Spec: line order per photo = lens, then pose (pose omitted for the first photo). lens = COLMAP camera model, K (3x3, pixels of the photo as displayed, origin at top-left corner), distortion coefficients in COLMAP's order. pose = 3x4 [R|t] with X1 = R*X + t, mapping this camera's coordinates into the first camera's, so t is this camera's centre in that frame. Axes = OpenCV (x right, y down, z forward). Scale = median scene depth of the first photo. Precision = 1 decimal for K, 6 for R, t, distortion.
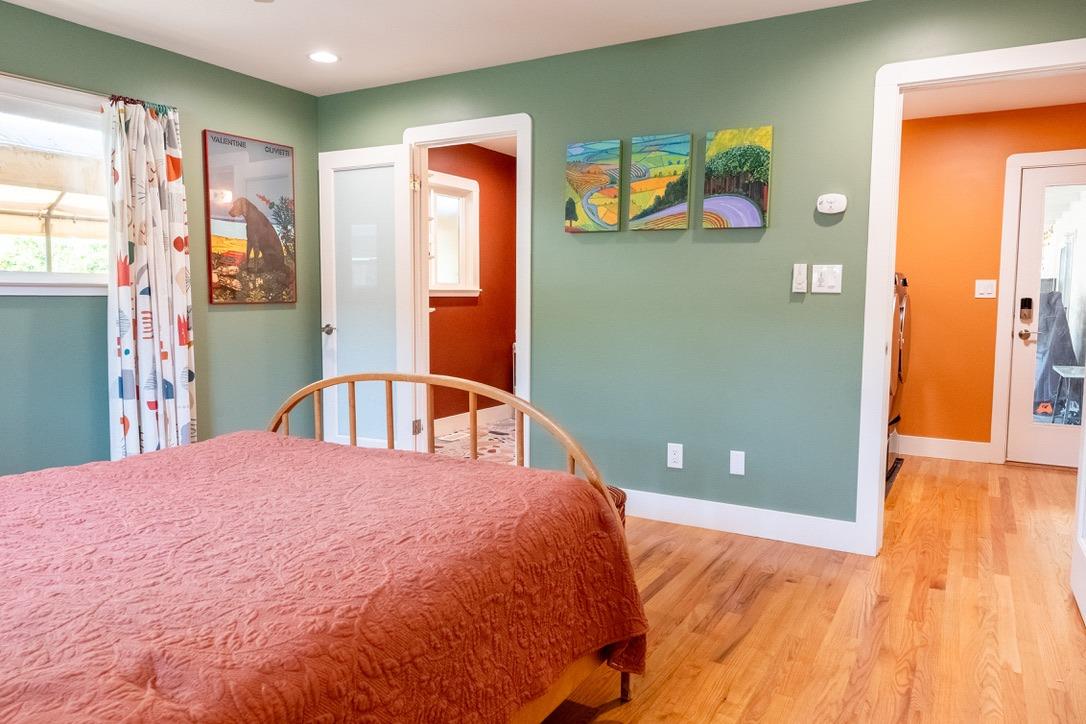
lens RADIAL K [[771.4, 0, 543.0], [0, 771.4, 362.0], [0, 0, 1]] dist [0.002442, 0.001375]
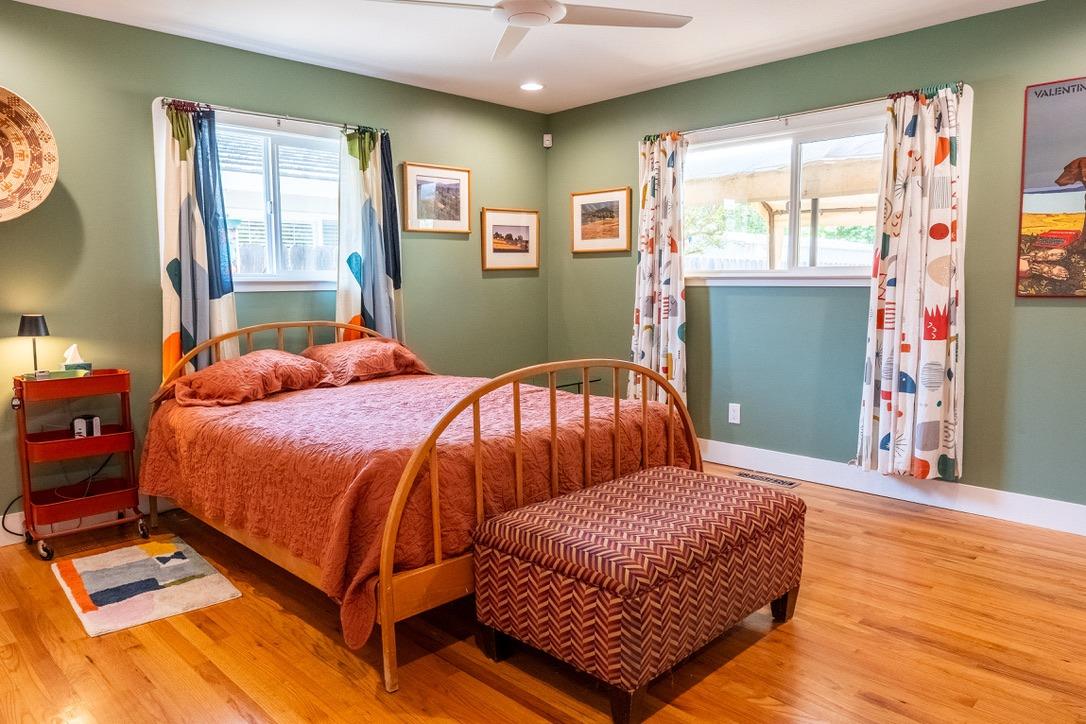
lens RADIAL K [[733.9, 0, 543.0], [0, 733.9, 362.0], [0, 0, 1]] dist [-0.006203, -0.001591]
pose [[-0.255765, 0.100486, -0.961502, 0.519953], [-0.080854, 0.988875, 0.124854, -0.069319], [0.963352, 0.109675, -0.244795, 0.780726]]
